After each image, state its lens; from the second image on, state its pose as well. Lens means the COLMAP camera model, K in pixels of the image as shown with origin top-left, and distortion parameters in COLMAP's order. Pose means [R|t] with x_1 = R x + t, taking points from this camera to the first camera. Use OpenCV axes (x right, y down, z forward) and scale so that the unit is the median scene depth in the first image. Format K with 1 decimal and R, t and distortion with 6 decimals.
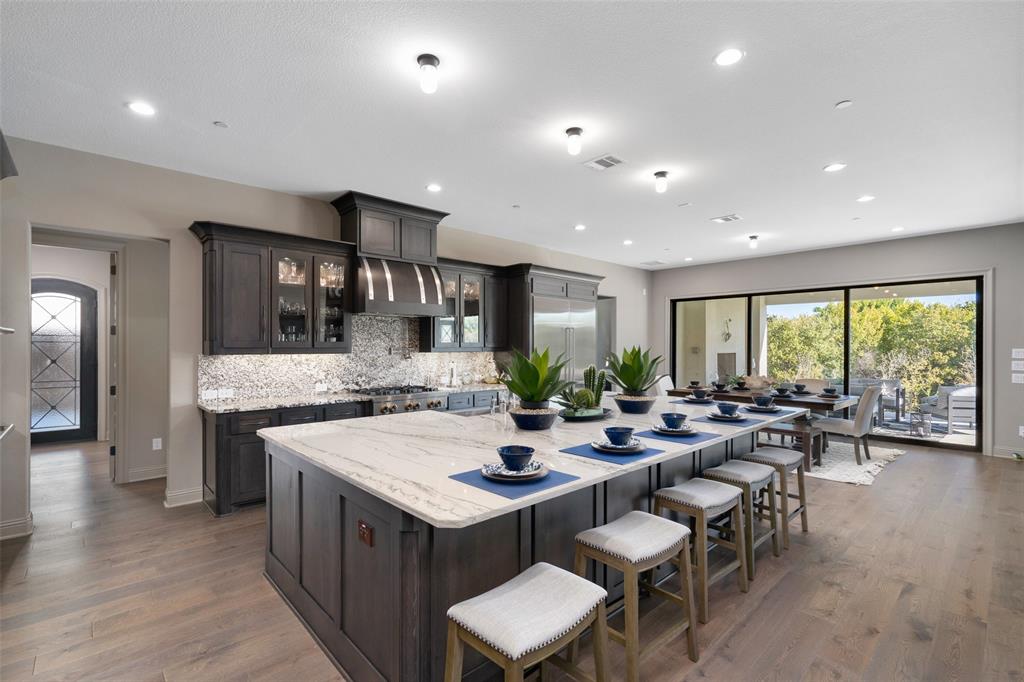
lens RADIAL K [[468.3, 0, 510.5], [0, 468.3, 346.7], [0, 0, 1]] dist [-0.001722, 0.000488]
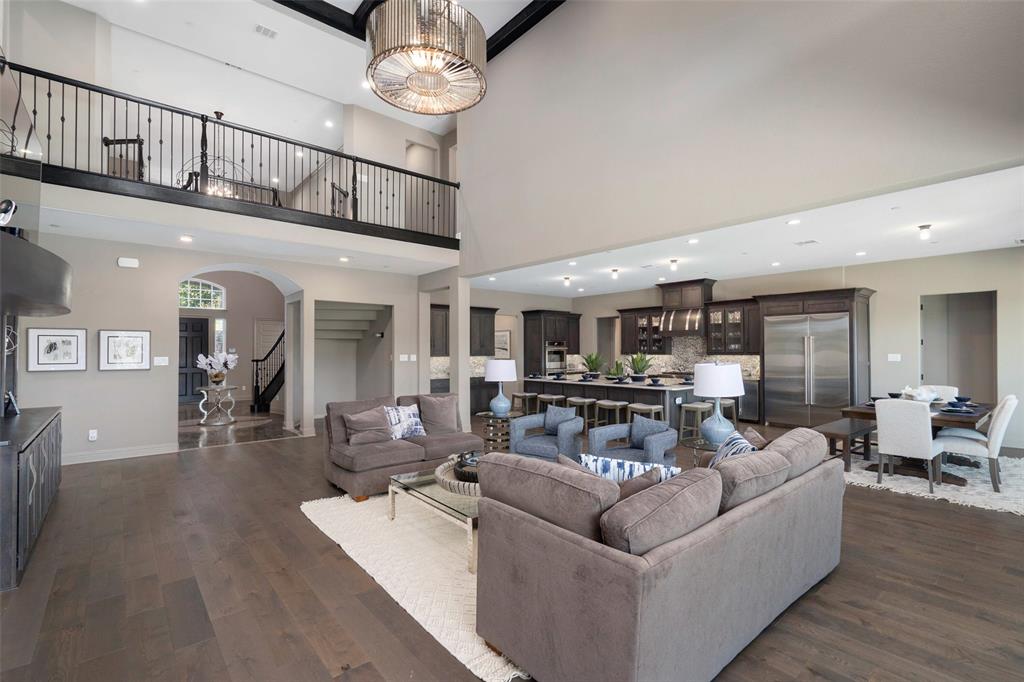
lens RADIAL K [[468.3, 0, 510.5], [0, 468.3, 346.7], [0, 0, 1]] dist [-0.001722, 0.000488]
pose [[-0.038062, -0.007062, -0.999250, 1.787052], [0.000975, 0.999974, -0.007105, -0.008912], [0.999275, -0.001245, -0.038054, 0.336156]]
